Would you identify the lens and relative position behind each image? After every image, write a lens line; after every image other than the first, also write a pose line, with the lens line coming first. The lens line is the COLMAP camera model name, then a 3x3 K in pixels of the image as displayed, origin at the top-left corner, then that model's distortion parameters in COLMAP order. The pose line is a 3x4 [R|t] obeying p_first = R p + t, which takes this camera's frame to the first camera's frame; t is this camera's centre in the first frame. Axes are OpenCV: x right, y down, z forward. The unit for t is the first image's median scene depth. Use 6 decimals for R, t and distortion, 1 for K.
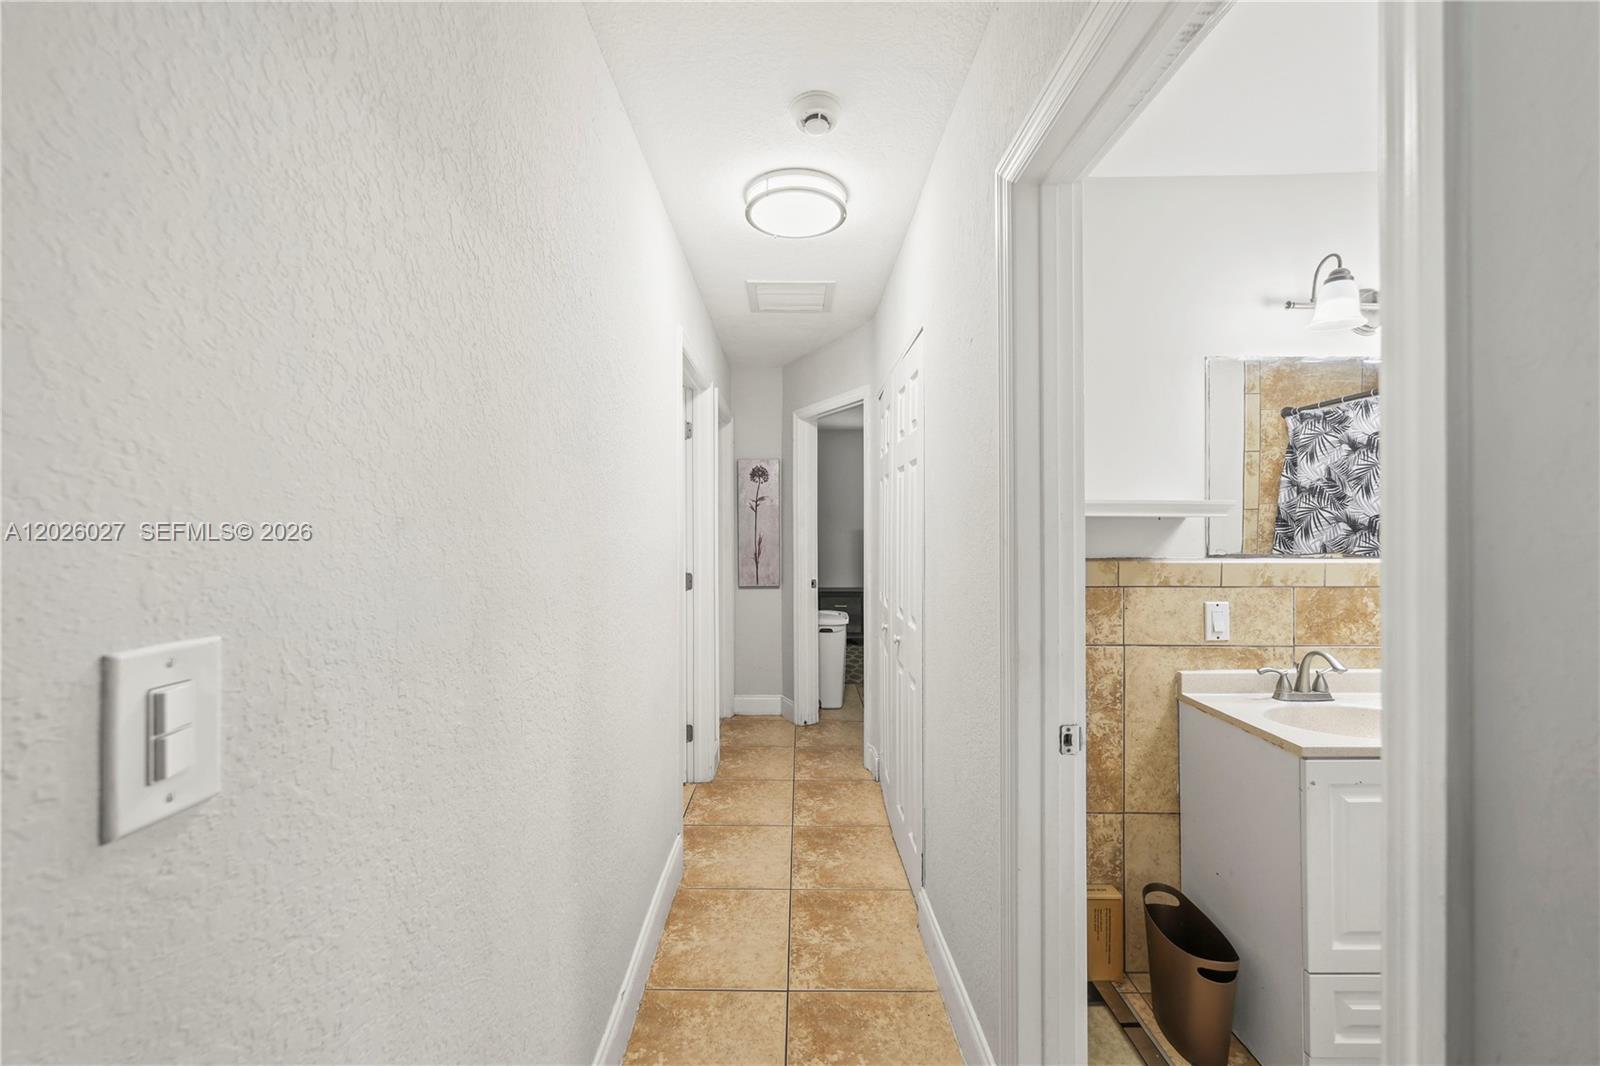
lens RADIAL K [[619.4, 0, 795.4], [0, 619.4, 529.6], [0, 0, 1]] dist [0.001741, -0.000418]
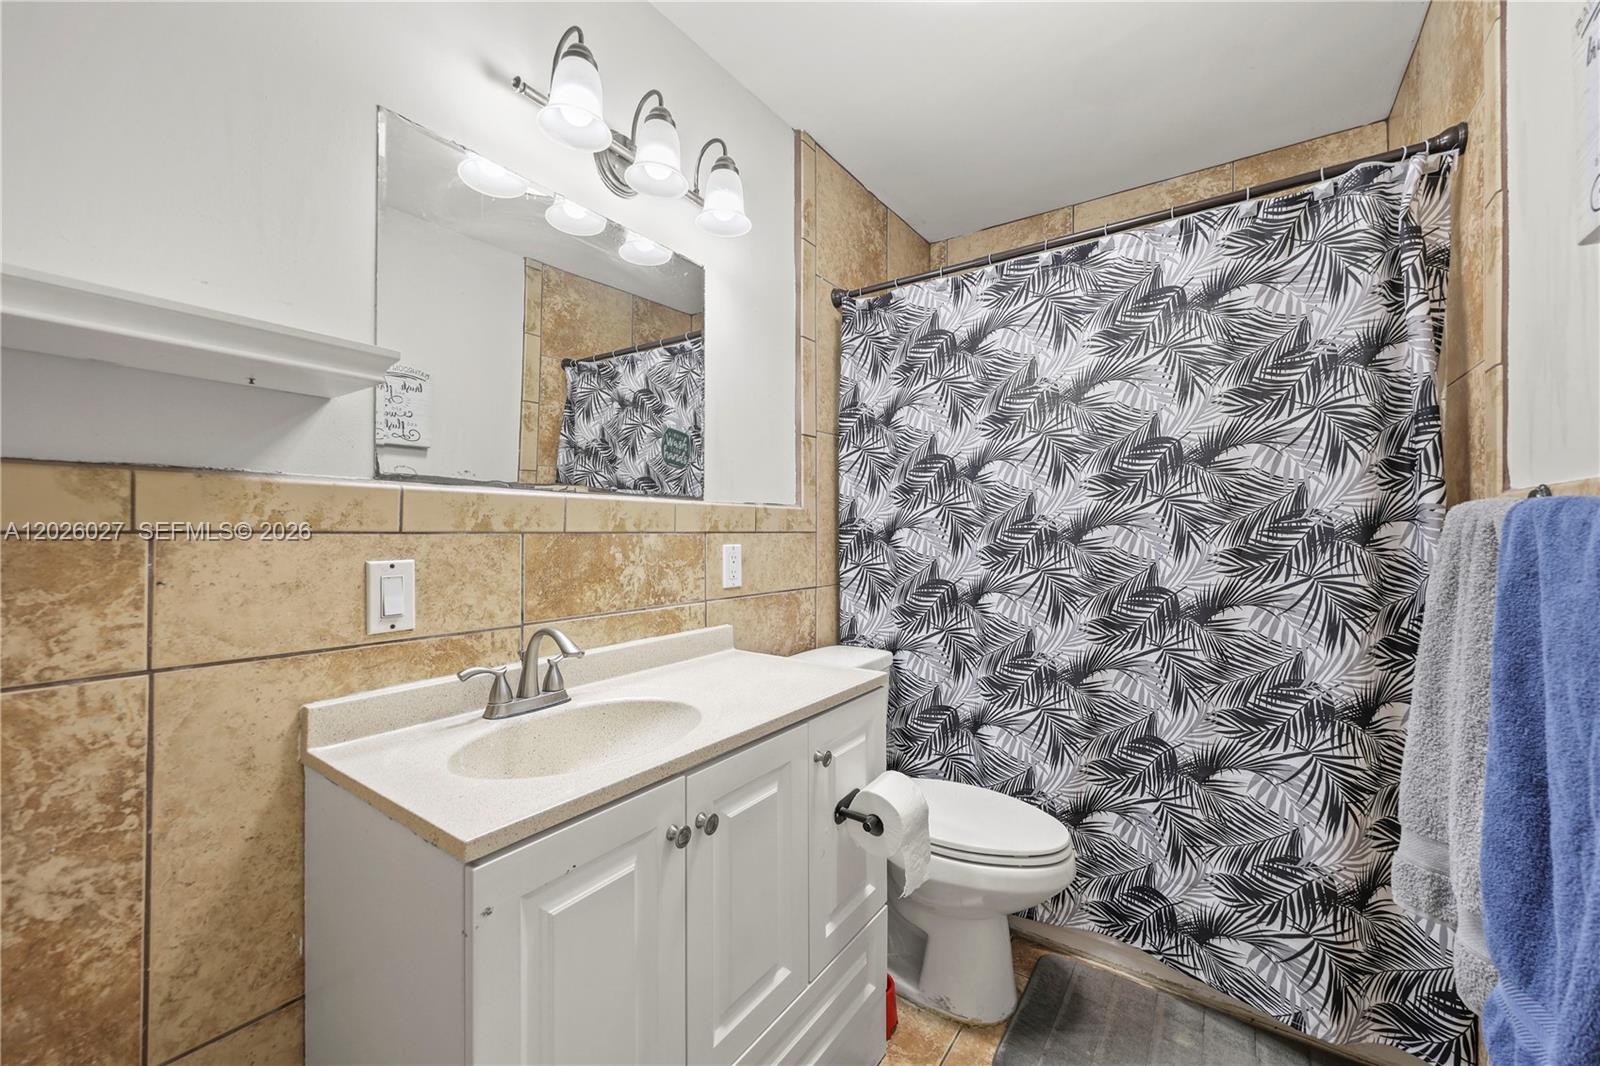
lens RADIAL K [[619.4, 0, 806.2], [0, 619.4, 539.2], [0, 0, 1]] dist [0.001741, -0.000418]
pose [[0.547618, -0.002148, 0.836725, 0.424379], [-0.007720, 0.999941, 0.007619, 0.090863], [-0.836693, -0.010632, 0.547570, 0.402412]]
